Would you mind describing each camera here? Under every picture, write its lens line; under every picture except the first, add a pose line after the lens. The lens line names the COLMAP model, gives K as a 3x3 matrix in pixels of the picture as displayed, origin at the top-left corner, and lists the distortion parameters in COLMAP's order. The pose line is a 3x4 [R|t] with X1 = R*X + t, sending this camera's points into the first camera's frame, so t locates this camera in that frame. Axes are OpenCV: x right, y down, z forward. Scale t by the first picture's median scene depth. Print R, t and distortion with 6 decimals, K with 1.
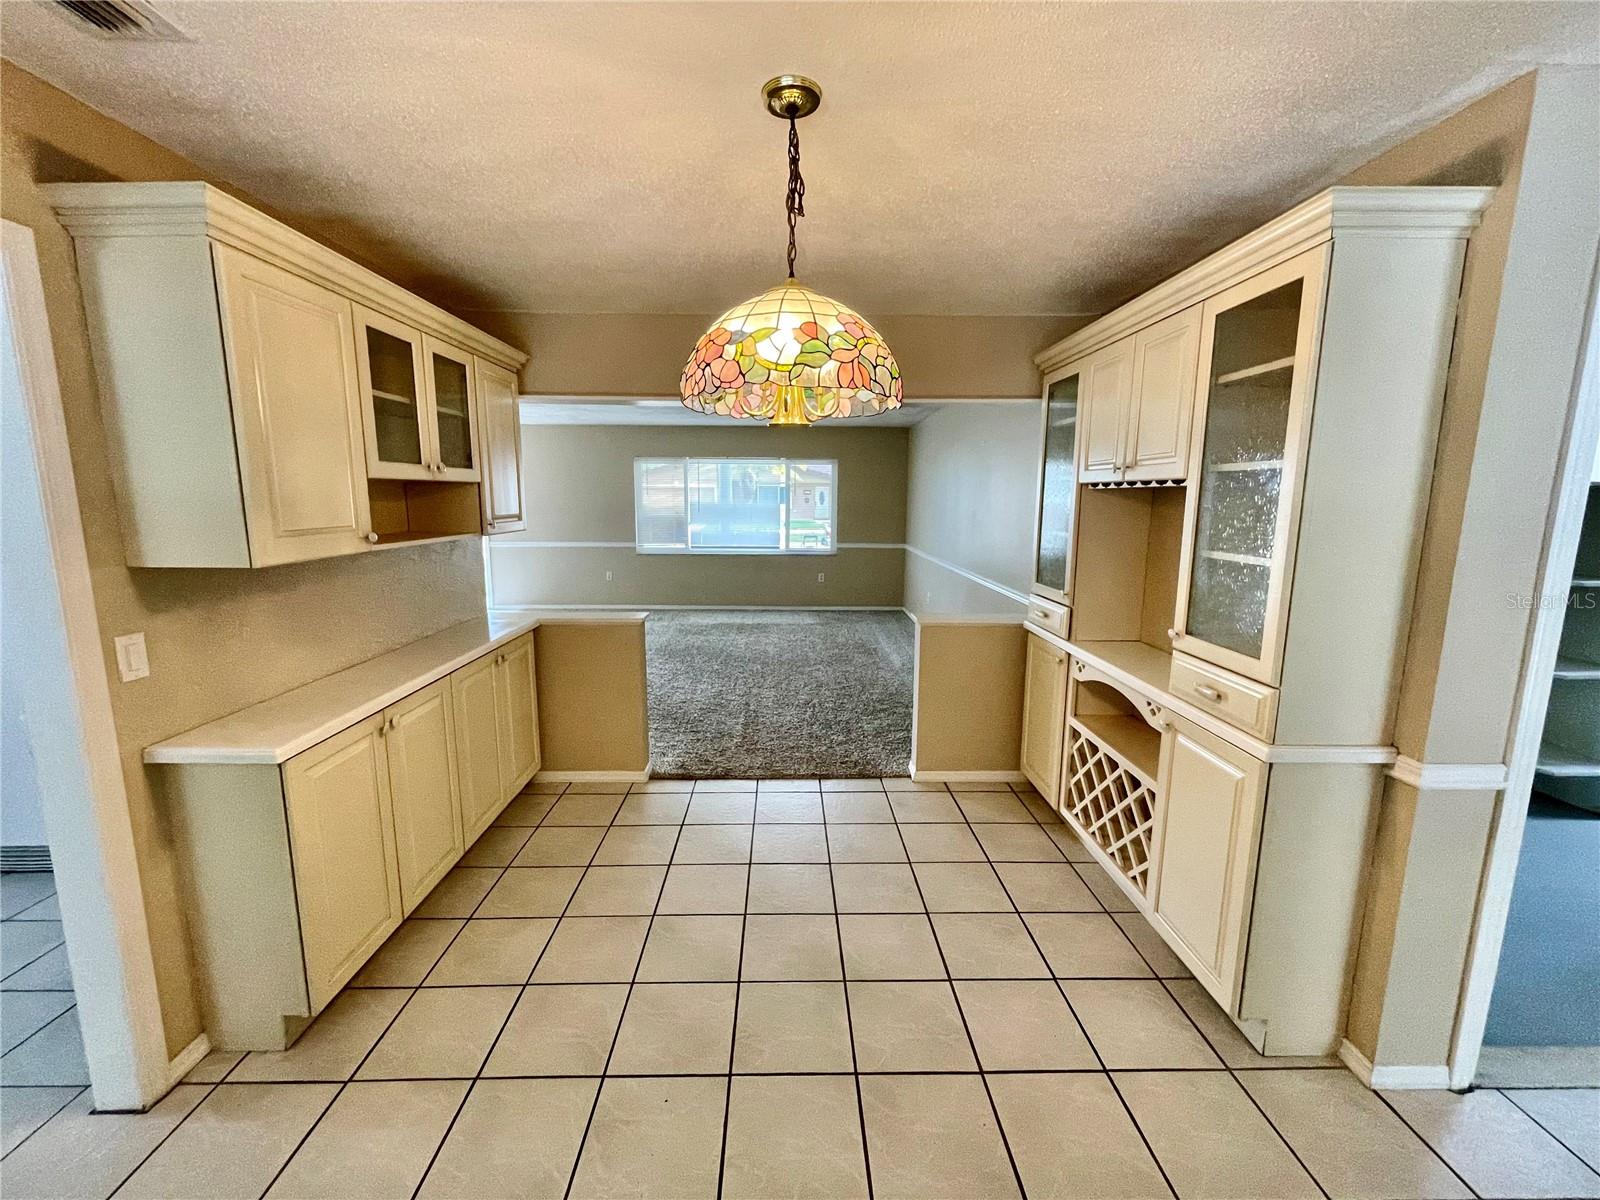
lens RADIAL K [[649.2, 0, 796.3], [0, 649.2, 597.7], [0, 0, 1]] dist [-0.002340, -0.000528]
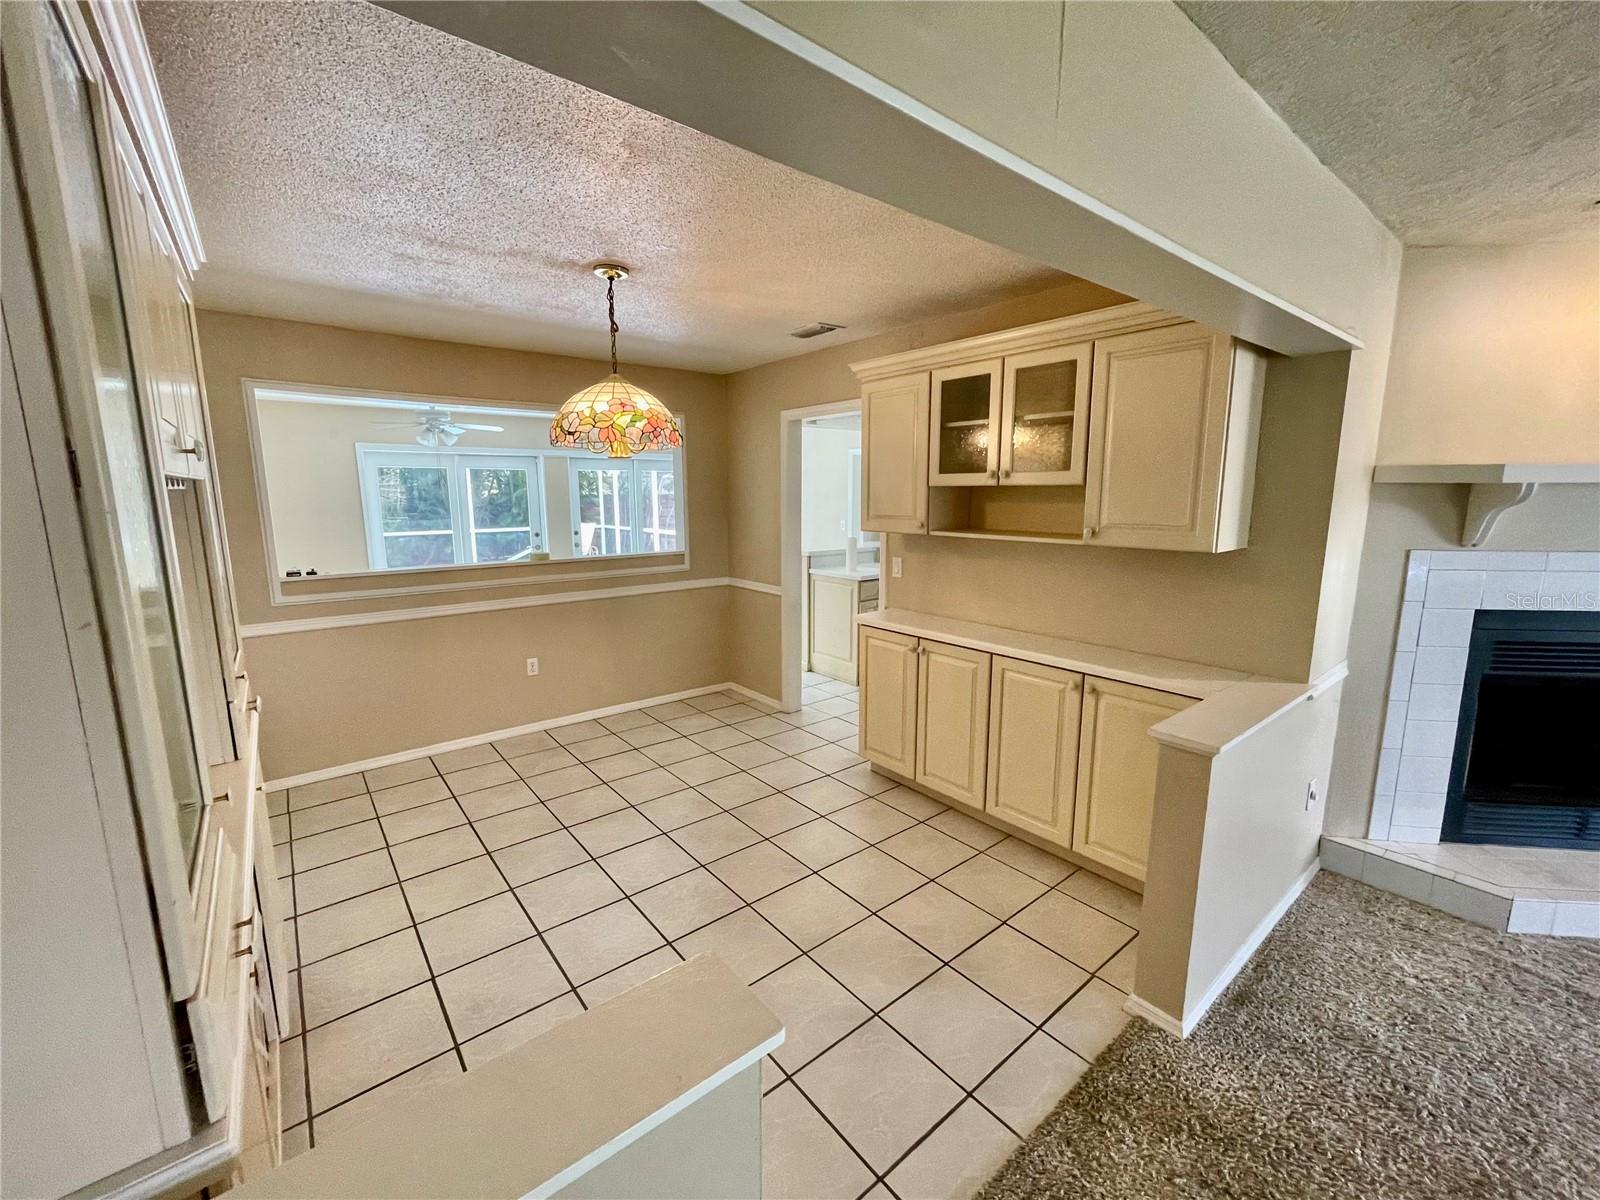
lens RADIAL K [[649.2, 0, 797.1], [0, 649.2, 595.6], [0, 0, 1]] dist [-0.002340, -0.000528]
pose [[-0.785242, 0.101723, -0.610776, 0.511419], [-0.093069, 0.955817, 0.278842, -0.323391], [0.612154, 0.275803, -0.741081, 1.939419]]
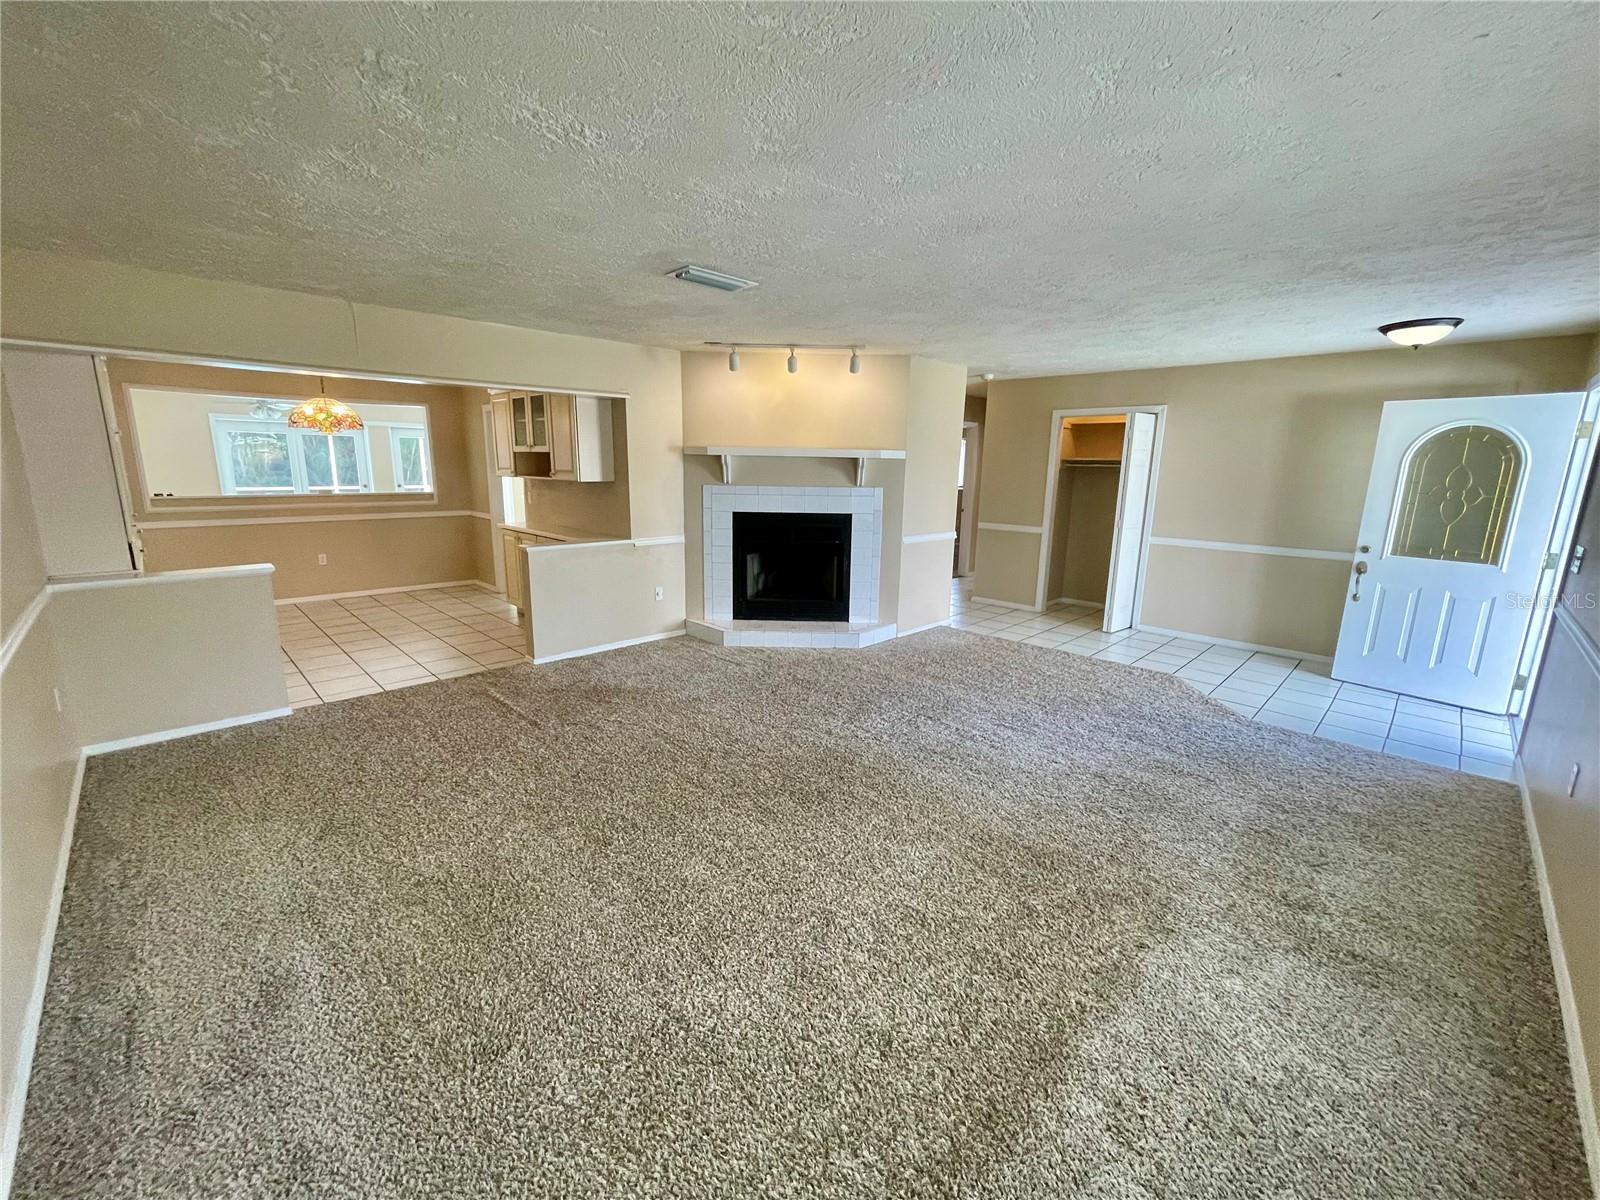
lens RADIAL K [[649.2, 0, 797.9], [0, 649.2, 601.8], [0, 0, 1]] dist [-0.002340, -0.000528]
pose [[-0.715116, 0.135812, -0.685685, 0.508481], [-0.125490, 0.940062, 0.317072, -0.624317], [0.687649, 0.312790, -0.655211, 3.927788]]
